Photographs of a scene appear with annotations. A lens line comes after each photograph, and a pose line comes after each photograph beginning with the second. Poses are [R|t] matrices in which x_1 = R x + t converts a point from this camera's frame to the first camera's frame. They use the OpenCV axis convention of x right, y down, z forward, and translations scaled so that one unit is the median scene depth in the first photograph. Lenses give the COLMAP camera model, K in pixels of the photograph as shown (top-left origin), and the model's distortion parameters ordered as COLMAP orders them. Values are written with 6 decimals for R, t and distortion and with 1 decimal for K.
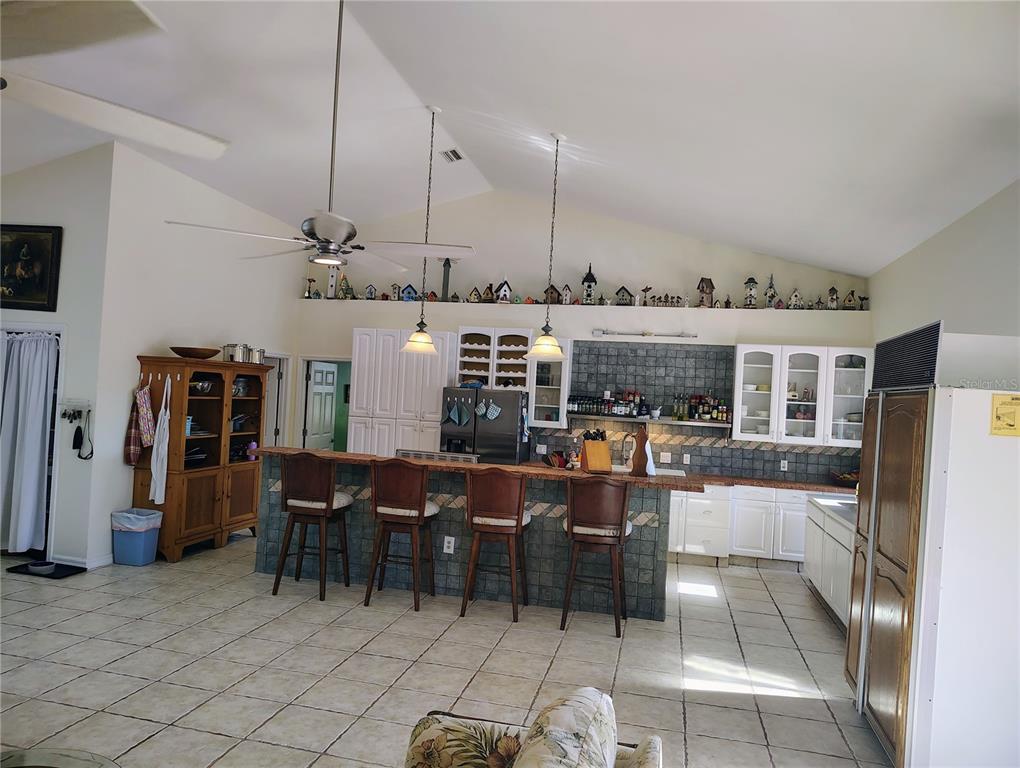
lens RADIAL K [[719.1, 0, 510.0], [0, 719.1, 384.0], [0, 0, 1]] dist [0.064961, -0.060360]
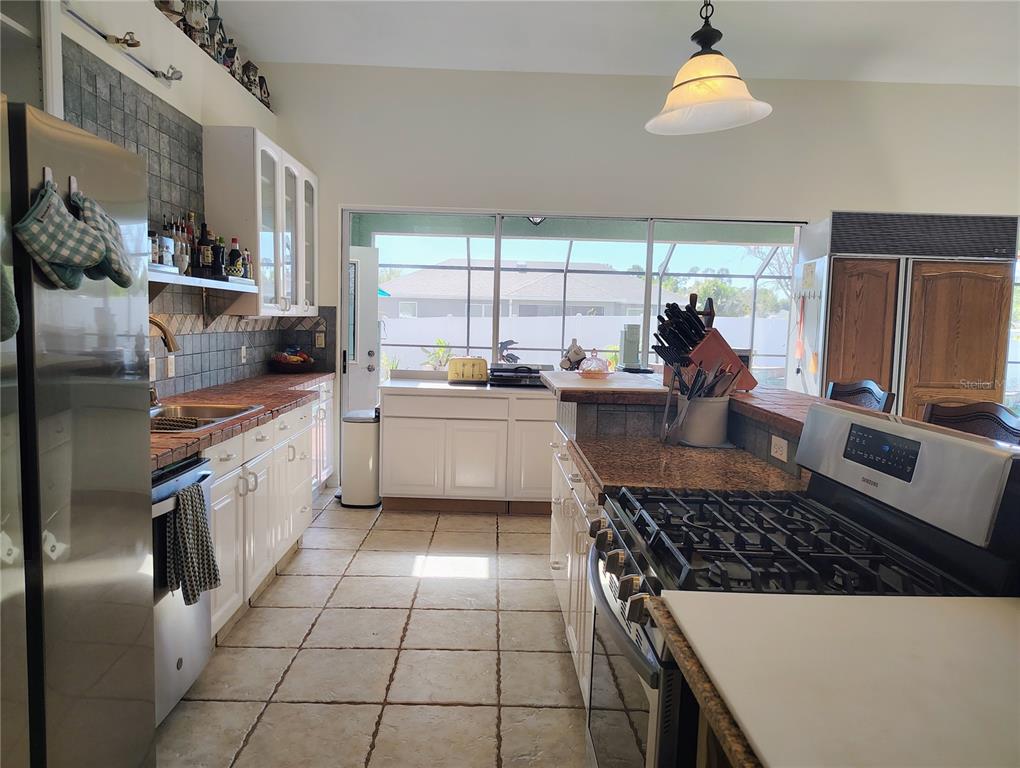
lens RADIAL K [[714.7, 0, 497.1], [0, 714.7, 380.9], [0, 0, 1]] dist [0.040681, -0.051602]
pose [[-0.239771, -0.145888, 0.959805, -0.231388], [-0.055469, 0.989088, 0.136483, 0.040650], [-0.969243, -0.020515, -0.245247, 0.910540]]
